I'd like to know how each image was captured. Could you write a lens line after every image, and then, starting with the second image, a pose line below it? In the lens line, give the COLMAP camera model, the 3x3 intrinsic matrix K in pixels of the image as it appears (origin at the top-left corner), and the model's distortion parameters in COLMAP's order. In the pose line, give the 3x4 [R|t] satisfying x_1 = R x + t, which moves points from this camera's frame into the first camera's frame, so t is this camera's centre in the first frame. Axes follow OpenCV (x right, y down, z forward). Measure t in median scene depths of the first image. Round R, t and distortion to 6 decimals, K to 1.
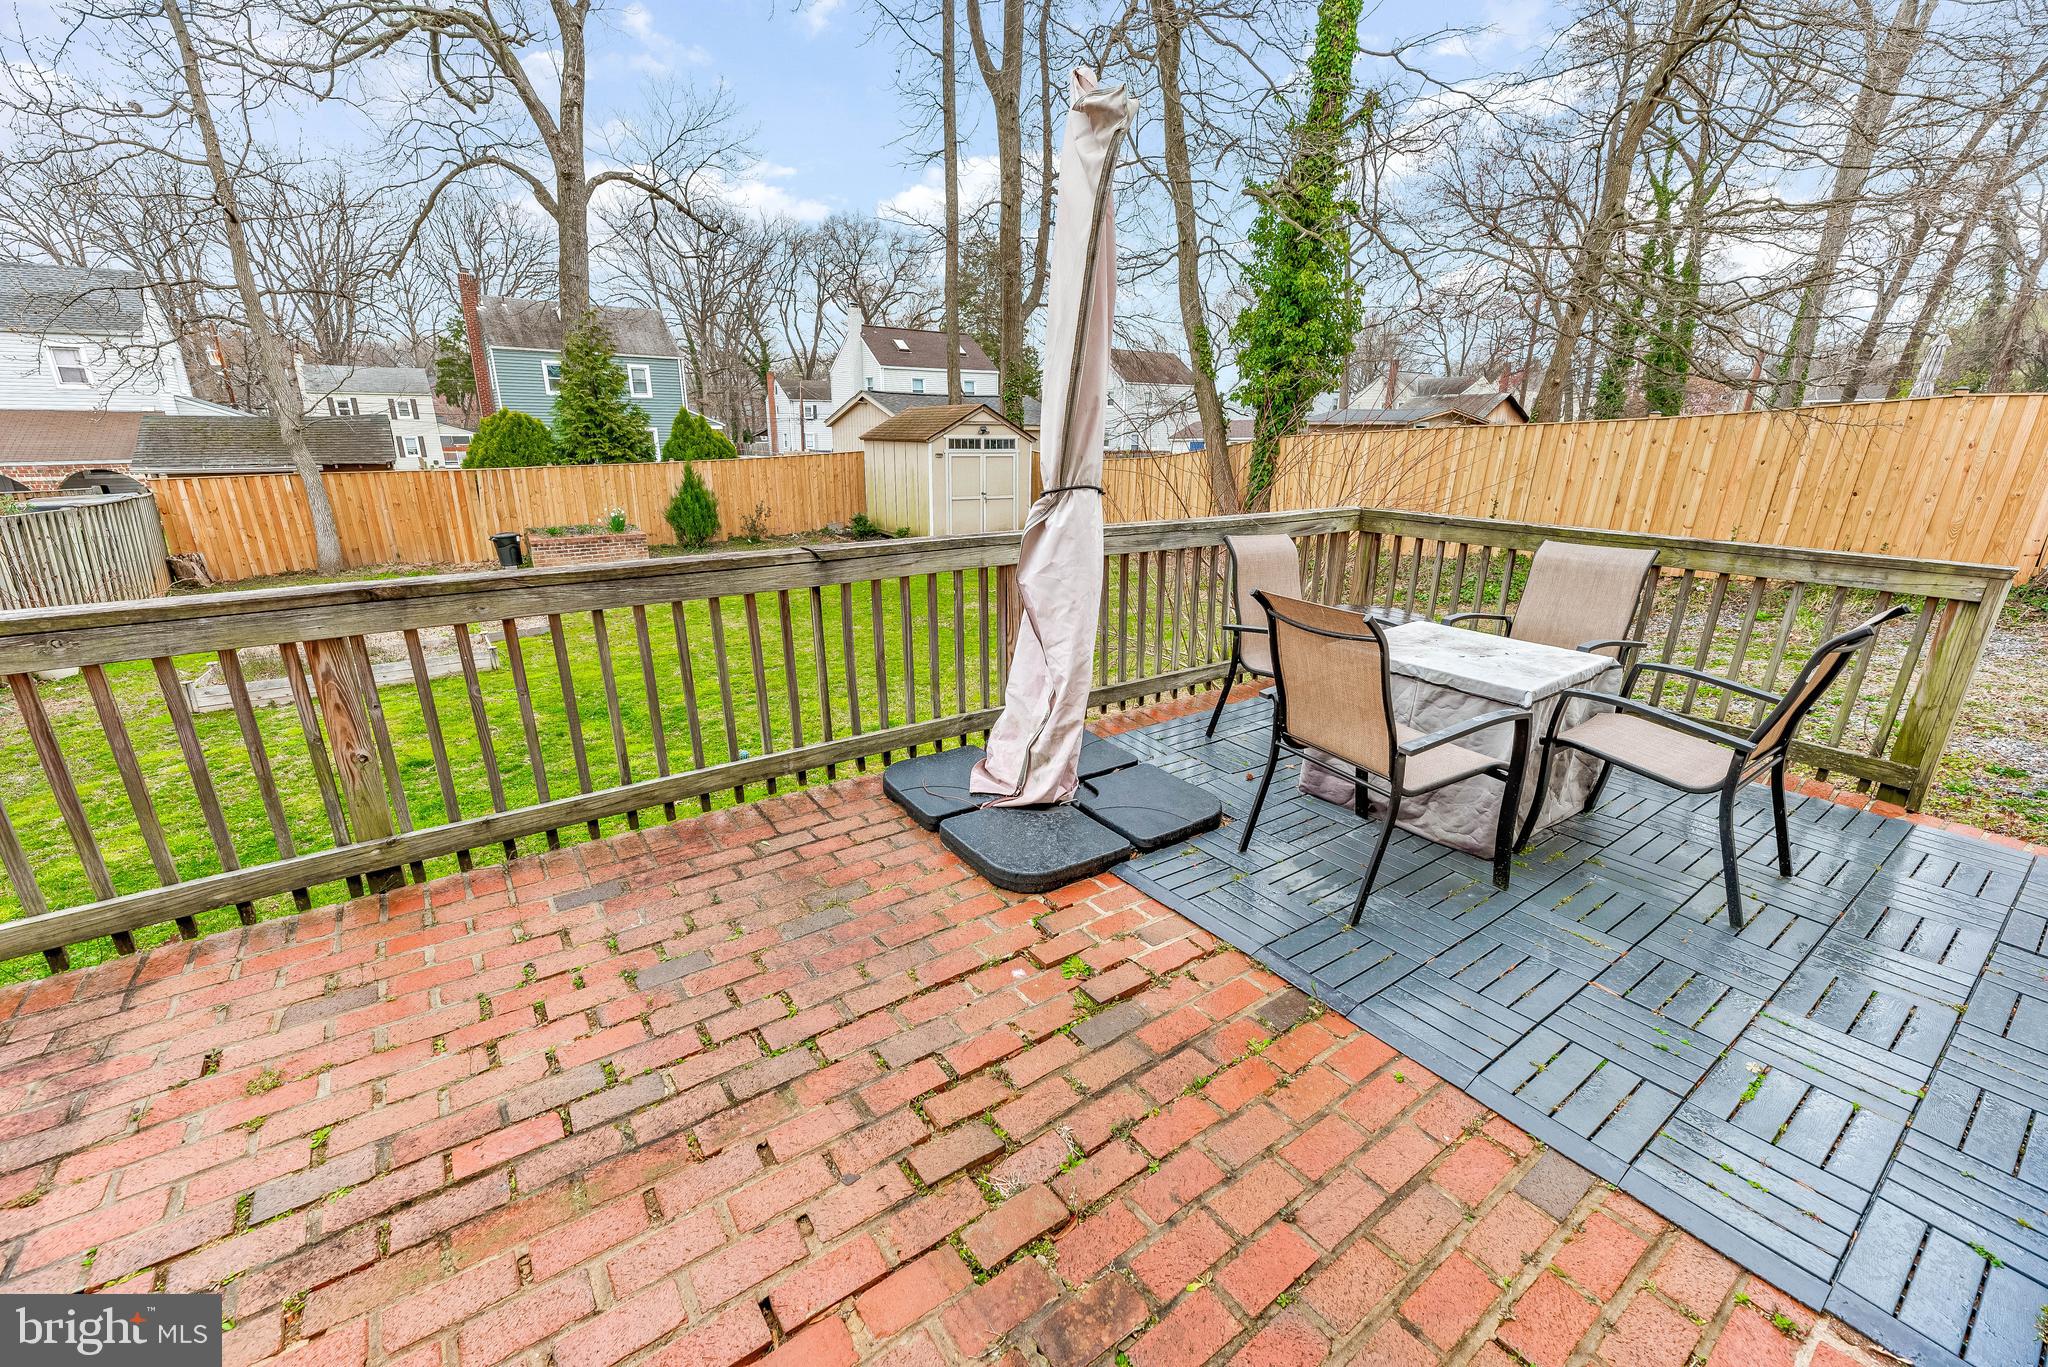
lens RADIAL K [[836.0, 0, 1013.6], [0, 836.0, 699.1], [0, 0, 1]] dist [-0.000263, -0.000730]
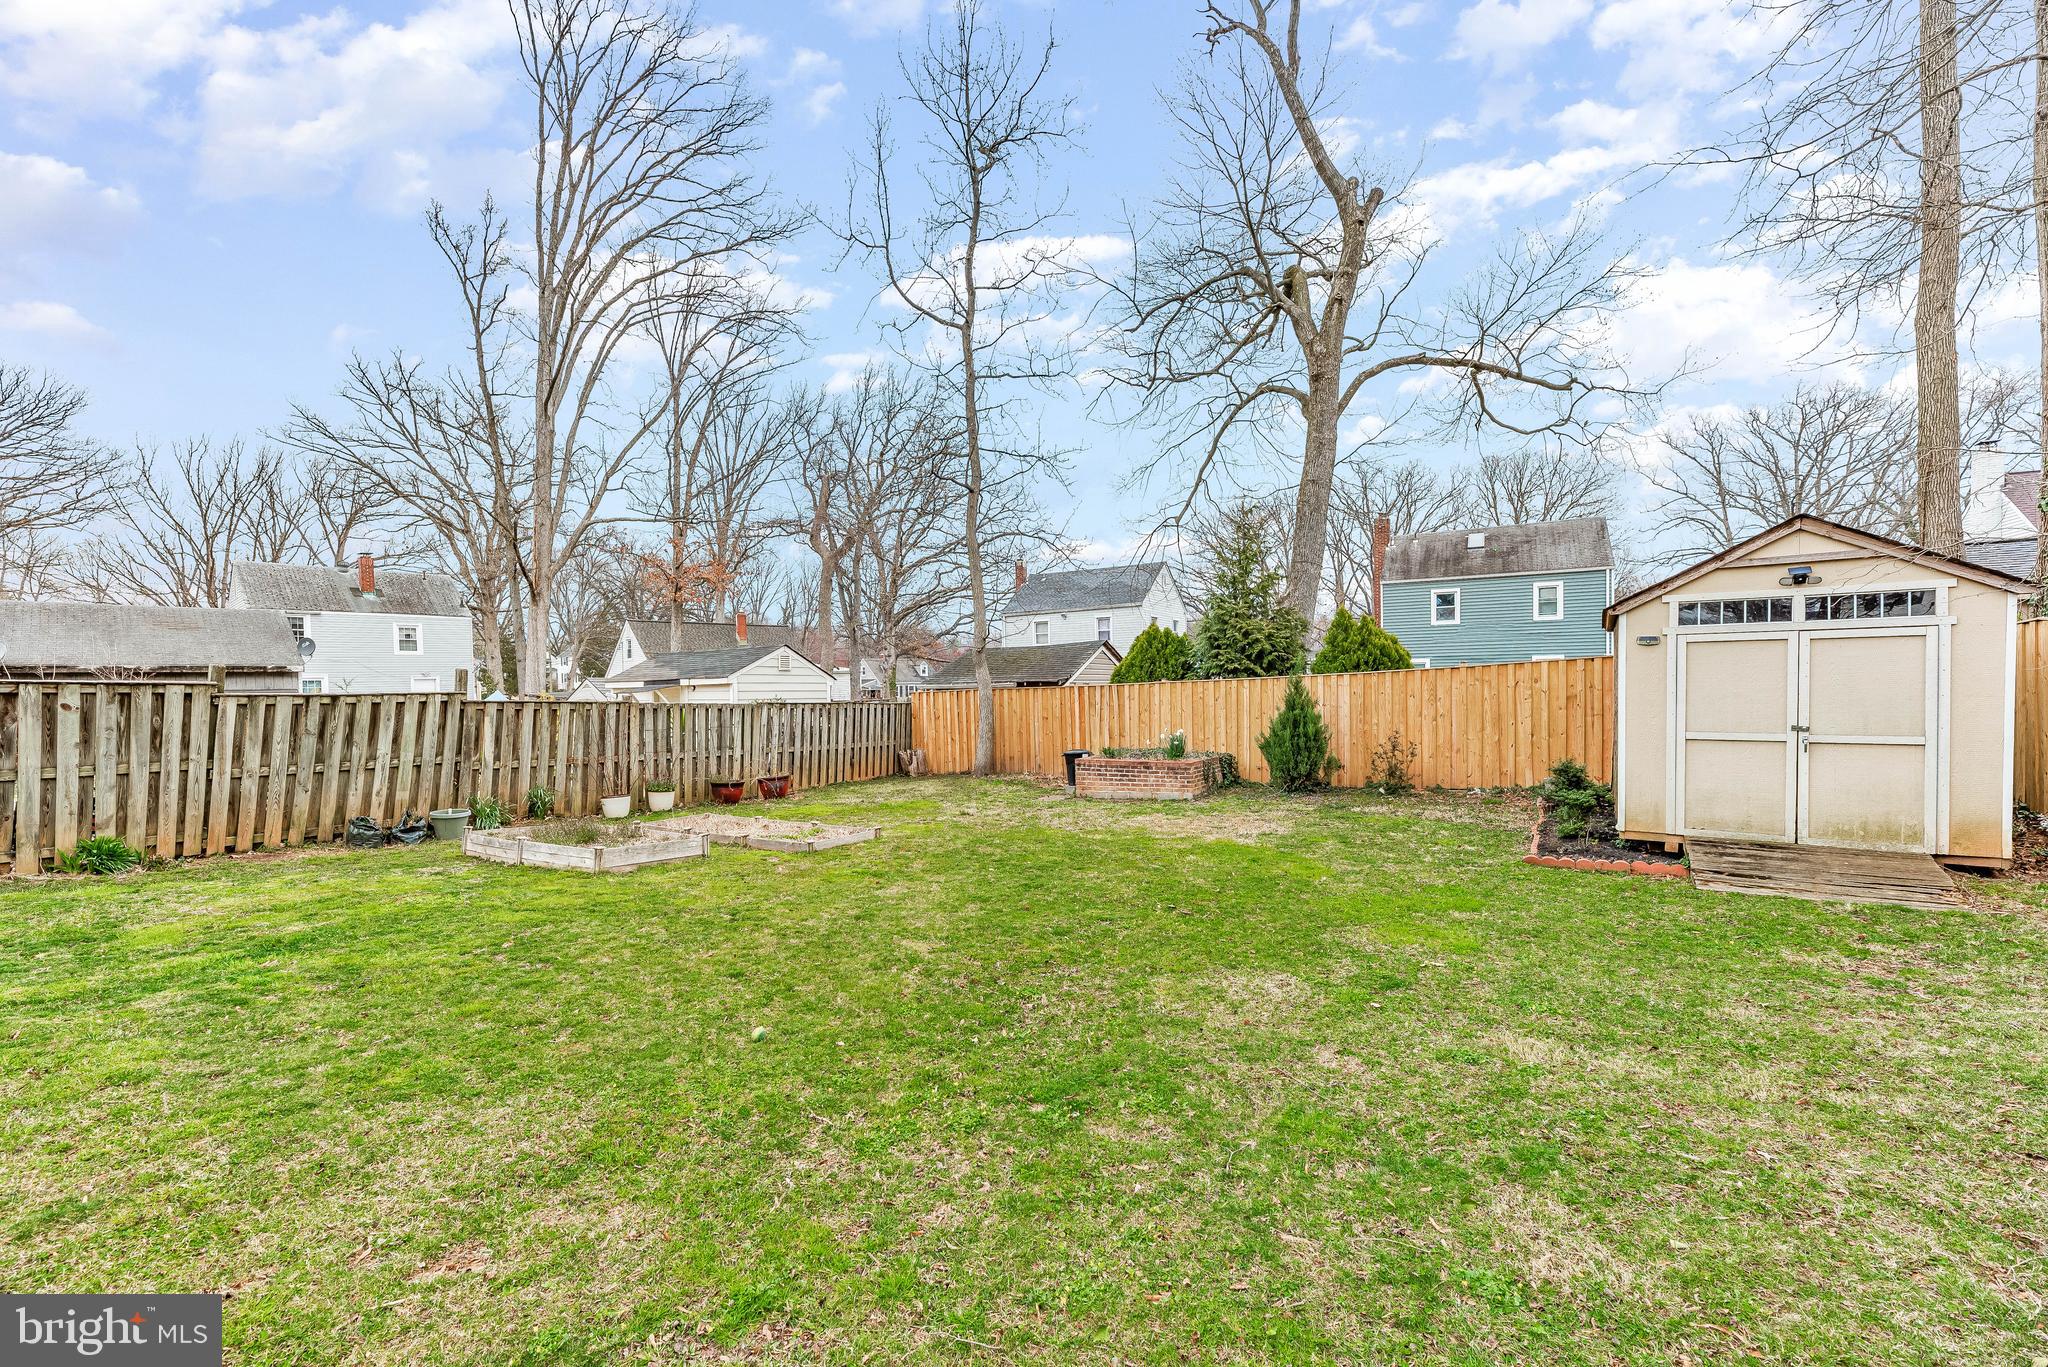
lens RADIAL K [[836.0, 0, 1046.3], [0, 836.0, 700.2], [0, 0, 1]] dist [-0.000263, -0.000730]
pose [[0.405022, -0.002336, -0.914304, 0.174868], [-0.261893, 0.957799, -0.118462, -0.114110], [0.875996, 0.287430, 0.387318, 0.511569]]
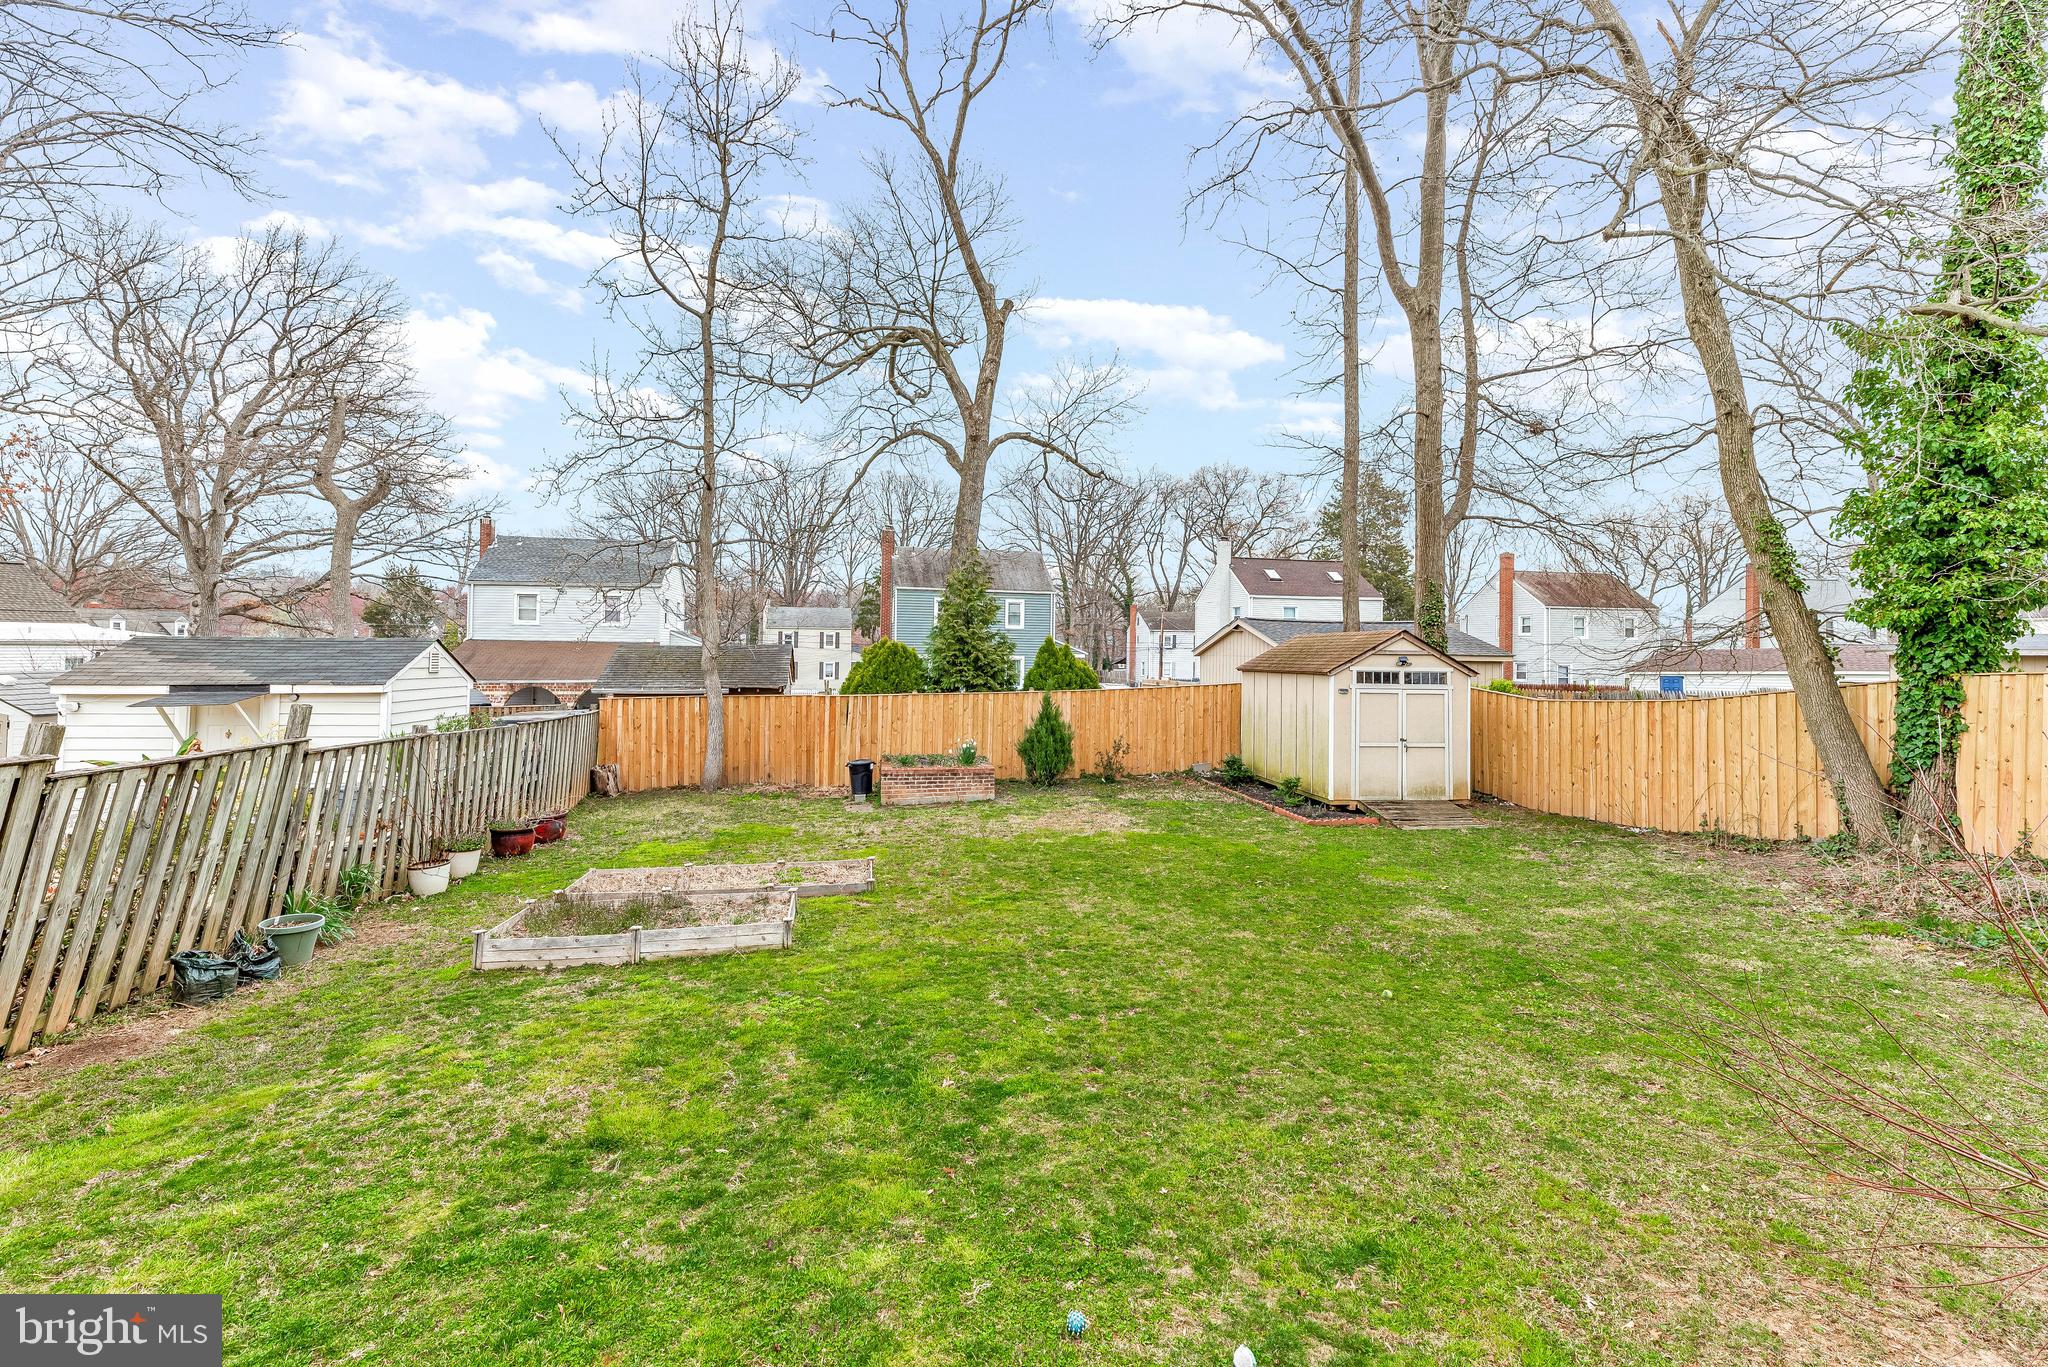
lens RADIAL K [[836.0, 0, 995.6], [0, 836.0, 642.5], [0, 0, 1]] dist [-0.000263, -0.000730]
pose [[0.911182, -0.002675, -0.411996, -0.058029], [-0.131132, 0.946095, -0.296158, -0.051493], [0.390580, 0.323879, 0.861713, 0.155278]]
